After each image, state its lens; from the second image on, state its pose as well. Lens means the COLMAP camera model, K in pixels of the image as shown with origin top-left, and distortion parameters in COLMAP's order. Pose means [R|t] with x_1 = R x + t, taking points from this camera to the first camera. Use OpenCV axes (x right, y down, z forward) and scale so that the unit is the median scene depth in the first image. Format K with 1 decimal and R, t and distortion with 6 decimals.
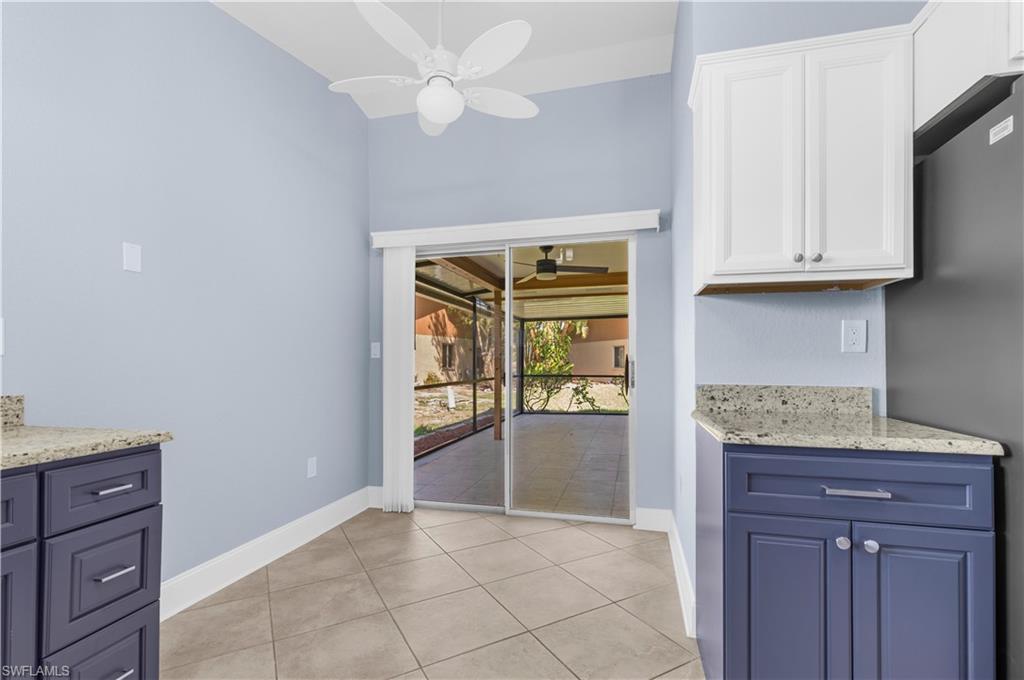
lens RADIAL K [[461.3, 0, 515.1], [0, 461.3, 360.8], [0, 0, 1]] dist [-0.000036, 0.000032]
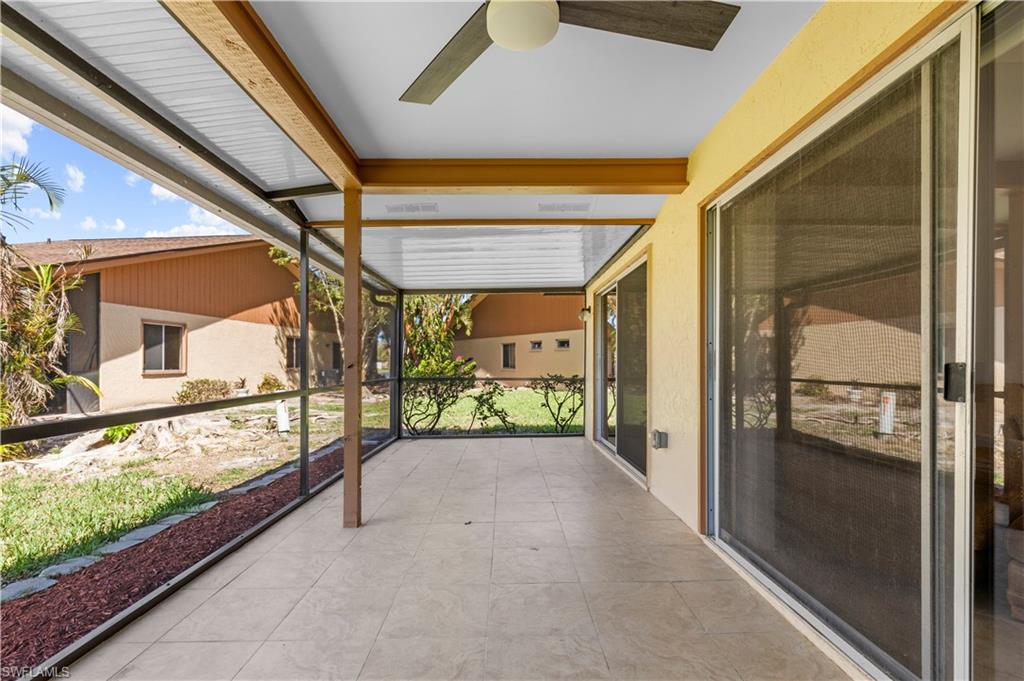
lens RADIAL K [[461.3, 0, 515.1], [0, 461.3, 361.3], [0, 0, 1]] dist [-0.000036, 0.000032]
pose [[0.963860, 0.000405, 0.266409, -0.000566], [0.000185, 0.999998, -0.002190, 0.008114], [-0.266409, 0.002160, 0.963858, 0.321612]]
